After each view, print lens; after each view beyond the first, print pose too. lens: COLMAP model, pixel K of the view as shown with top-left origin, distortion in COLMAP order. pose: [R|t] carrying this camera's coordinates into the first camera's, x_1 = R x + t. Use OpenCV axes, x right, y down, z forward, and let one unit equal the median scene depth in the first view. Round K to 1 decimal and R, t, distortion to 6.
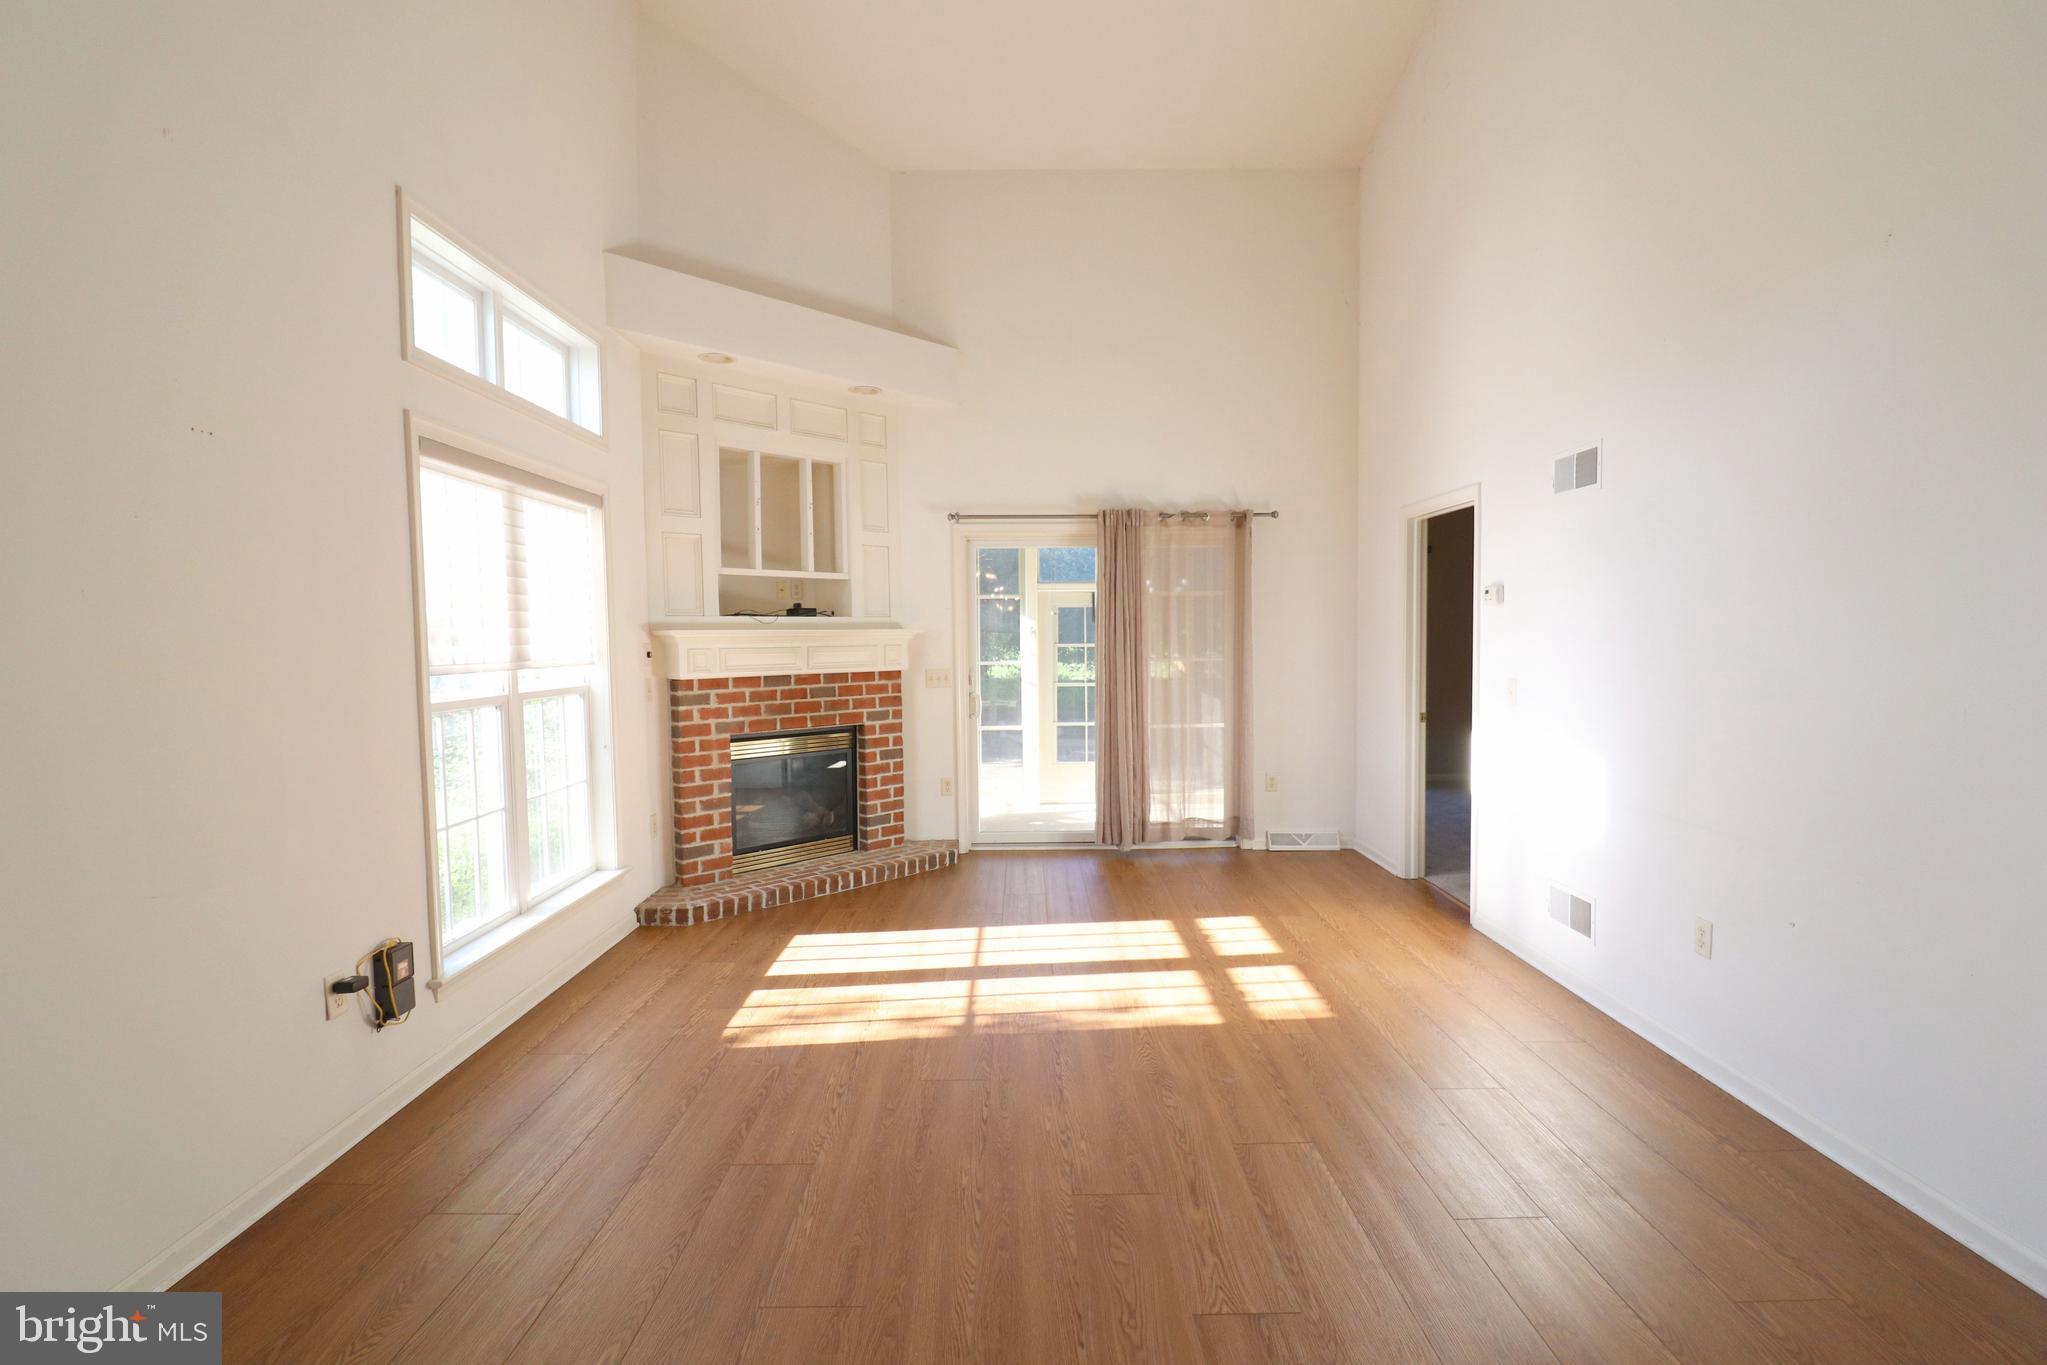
lens RADIAL K [[956.8, 0, 1026.4], [0, 956.8, 681.4], [0, 0, 1]] dist [0.004845, -0.016607]
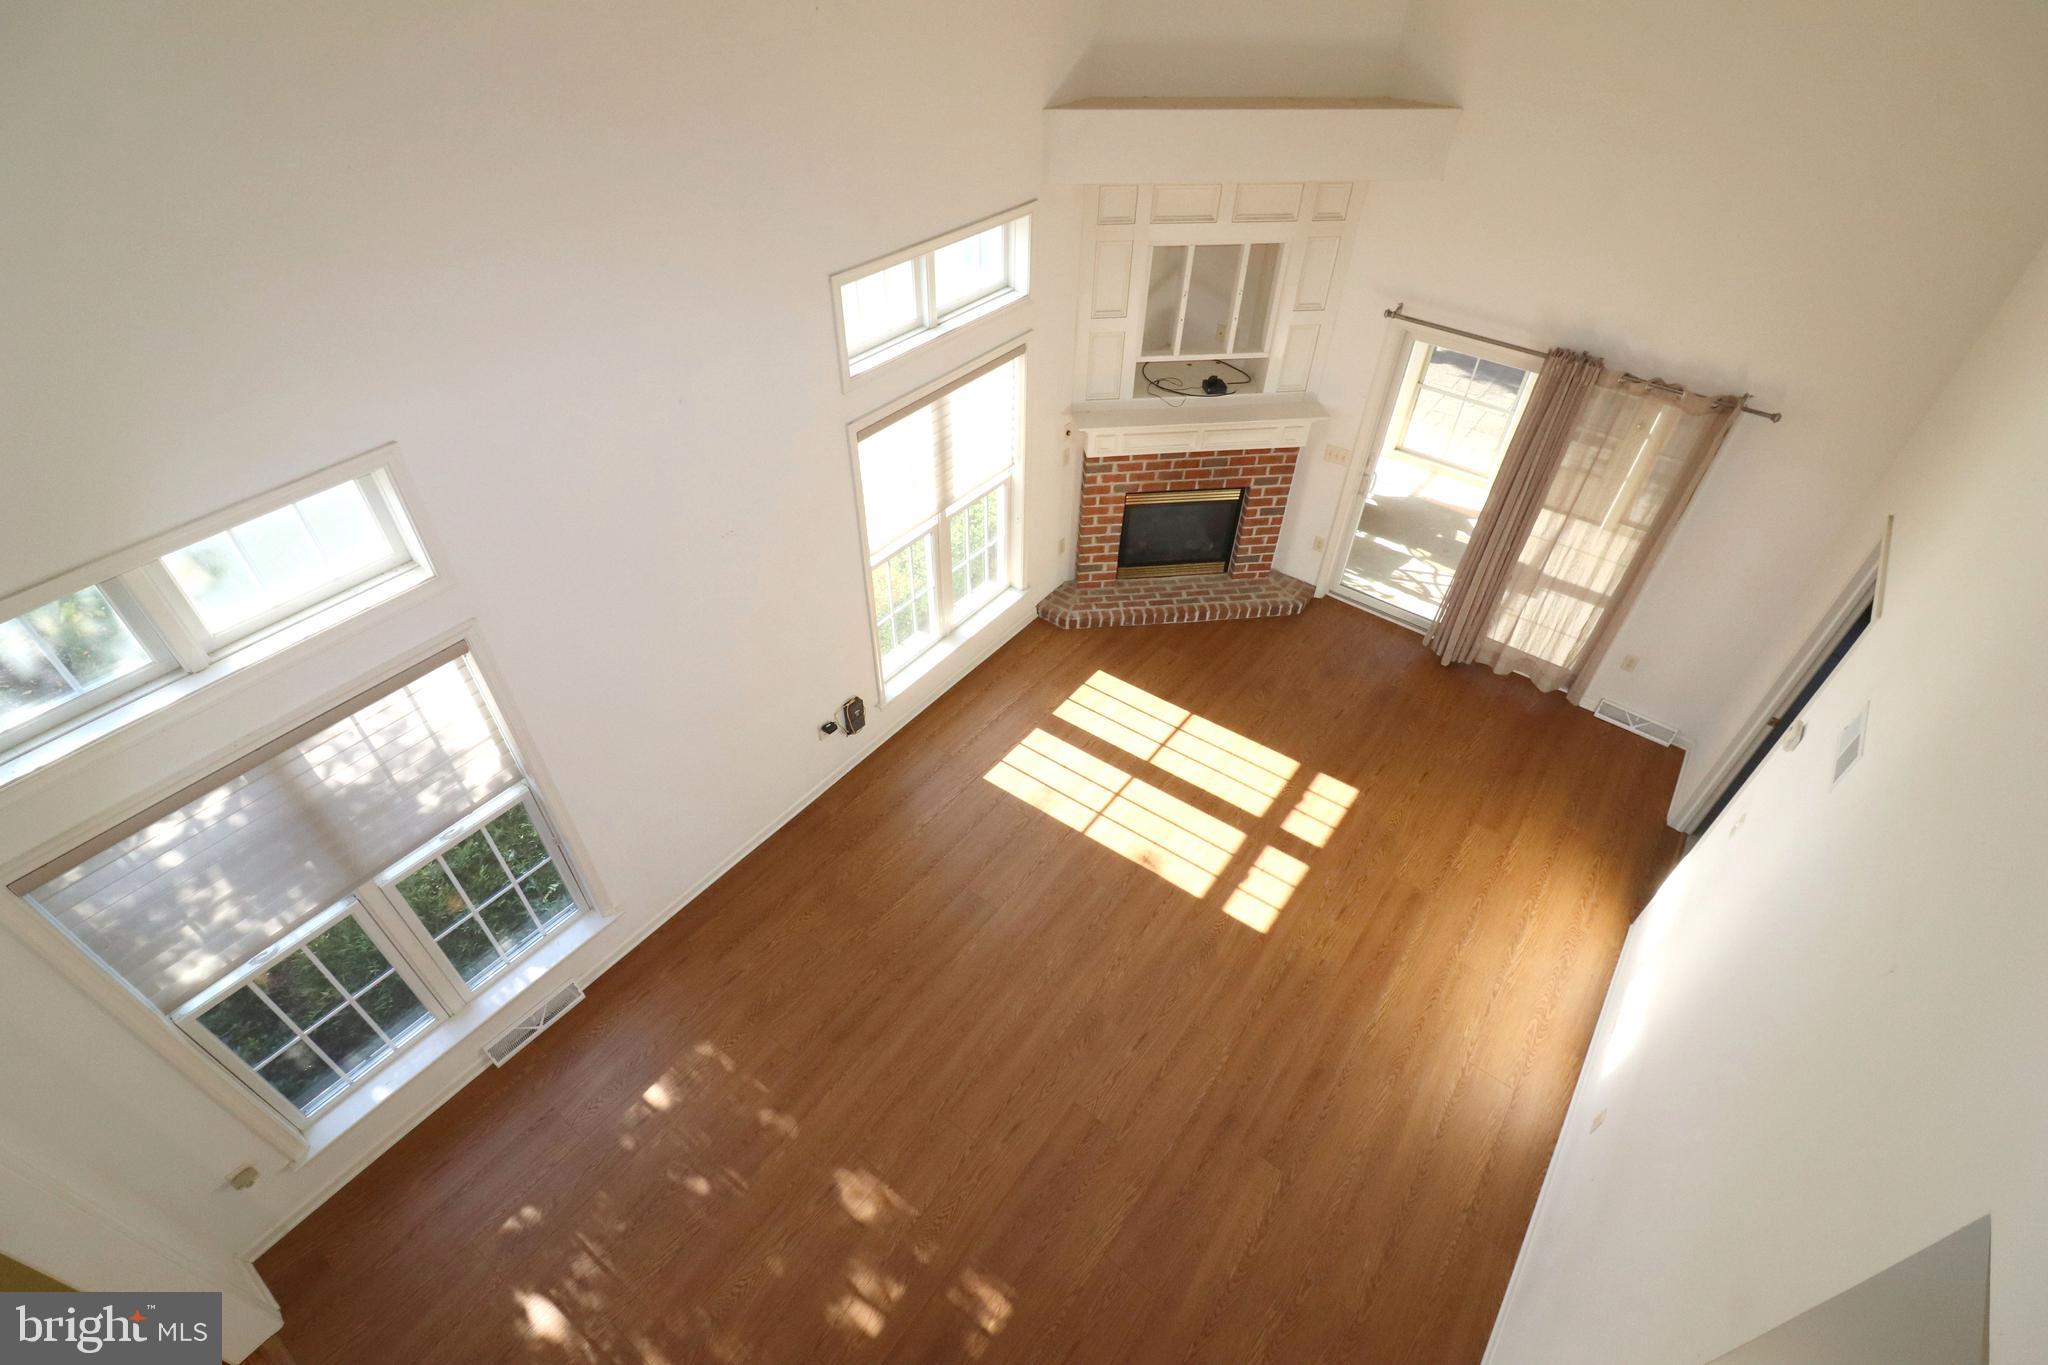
lens RADIAL K [[957.3, 0, 1026.9], [0, 957.3, 681.4], [0, 0, 1]] dist [0.004845, -0.016607]
pose [[0.793447, 0.433244, -0.427483, 0.226462], [-0.064606, 0.758342, 0.648648, -0.550934], [0.605200, -0.487050, 0.629694, 0.009734]]
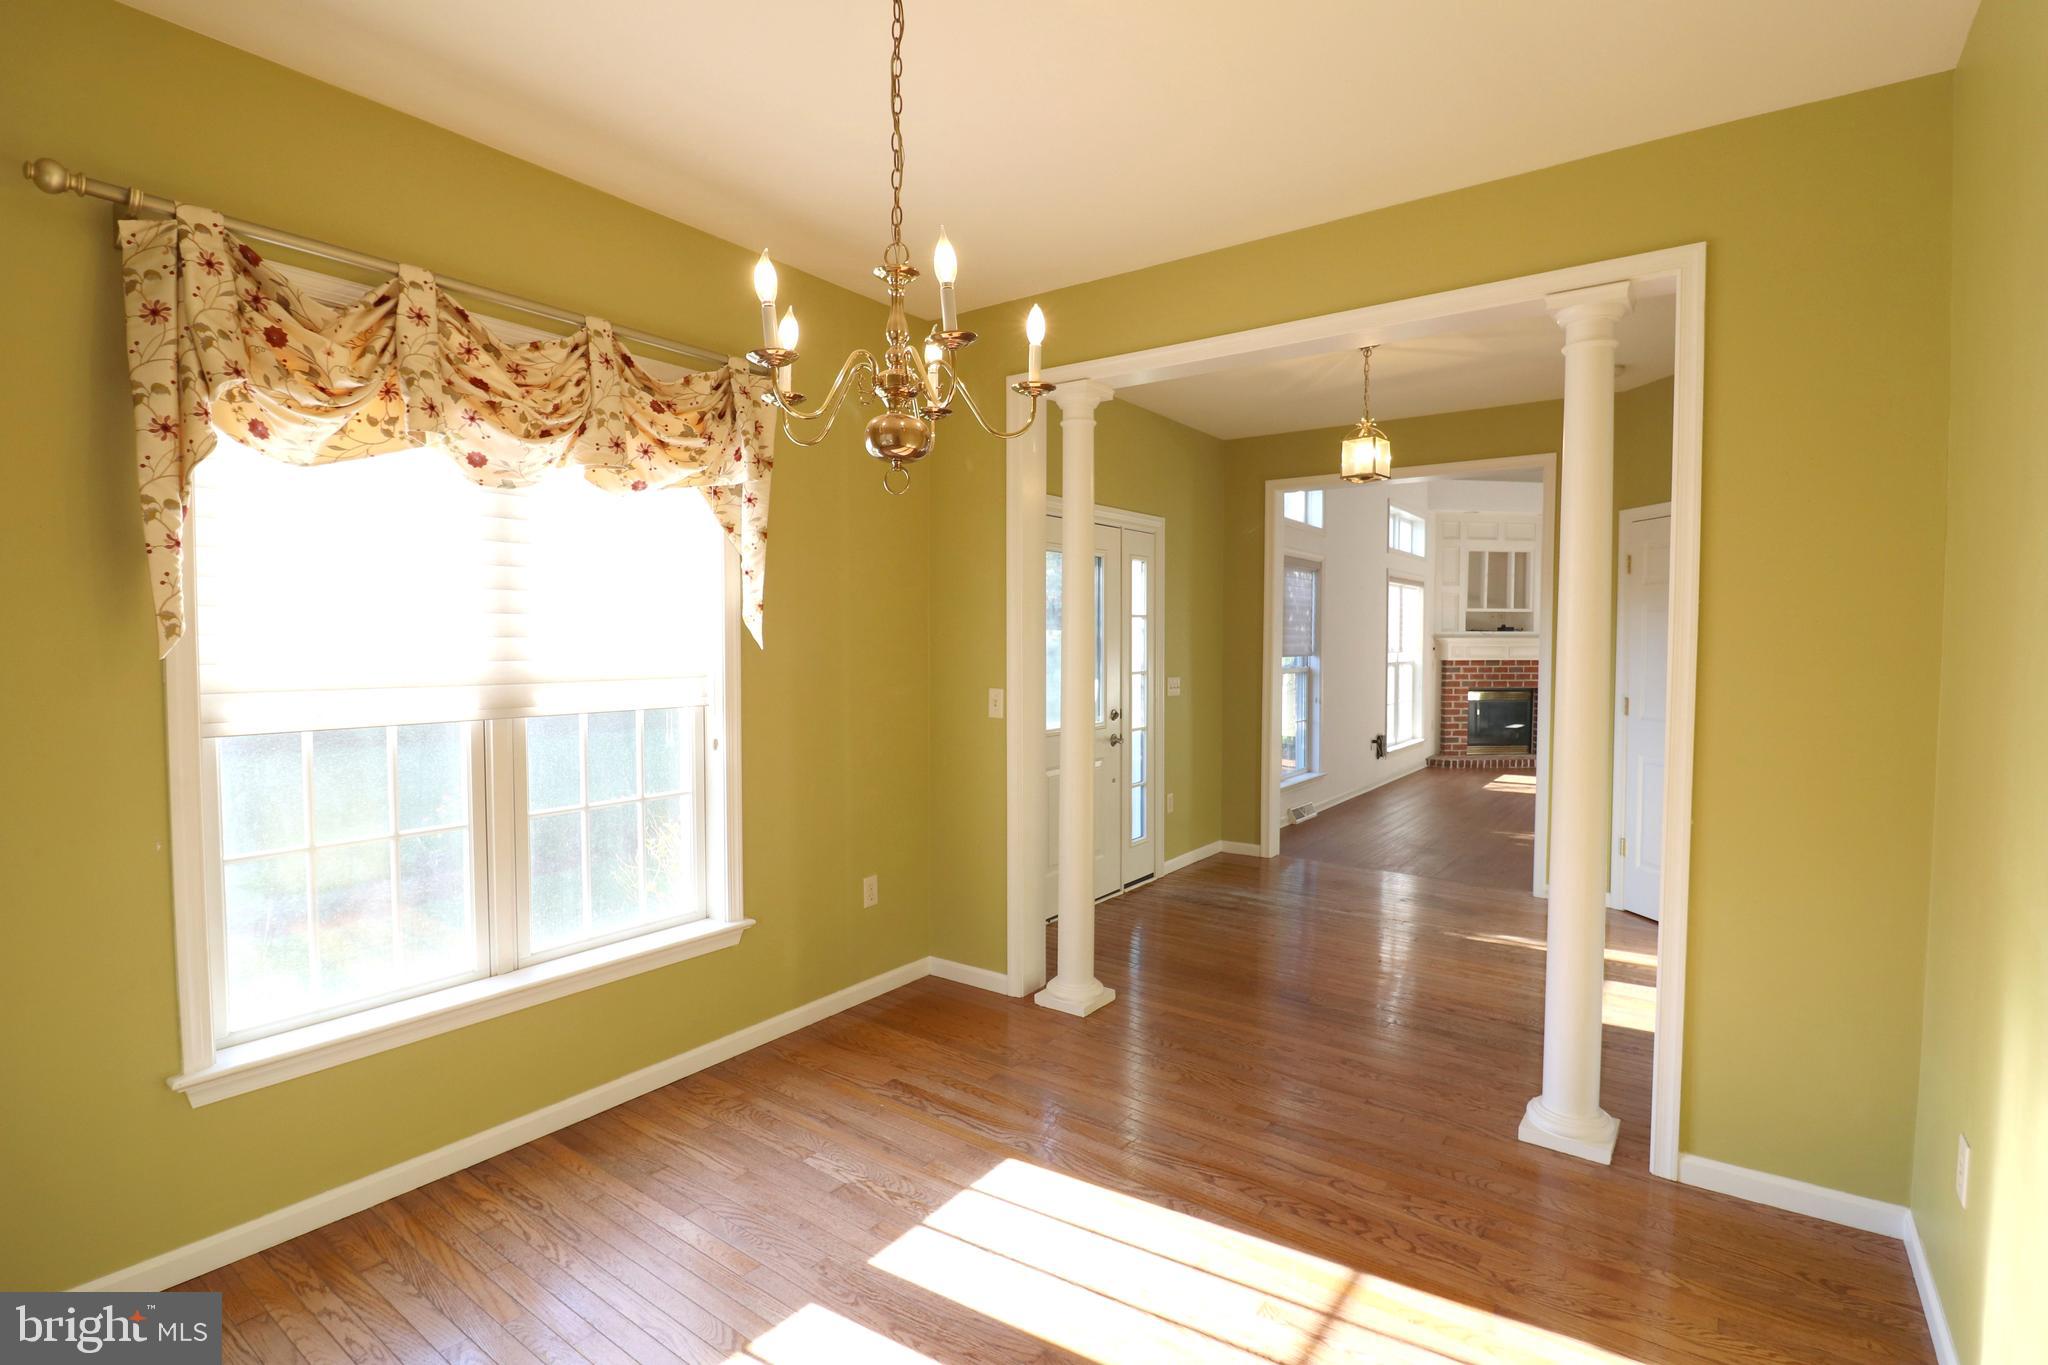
lens RADIAL K [[957.3, 0, 1026.9], [0, 957.3, 681.4], [0, 0, 1]] dist [0.004845, -0.016607]
pose [[0.804250, 0.040821, -0.592888, 0.156788], [-0.040069, 0.999093, 0.014435, 0.050121], [0.592939, 0.012147, 0.805156, -1.258640]]
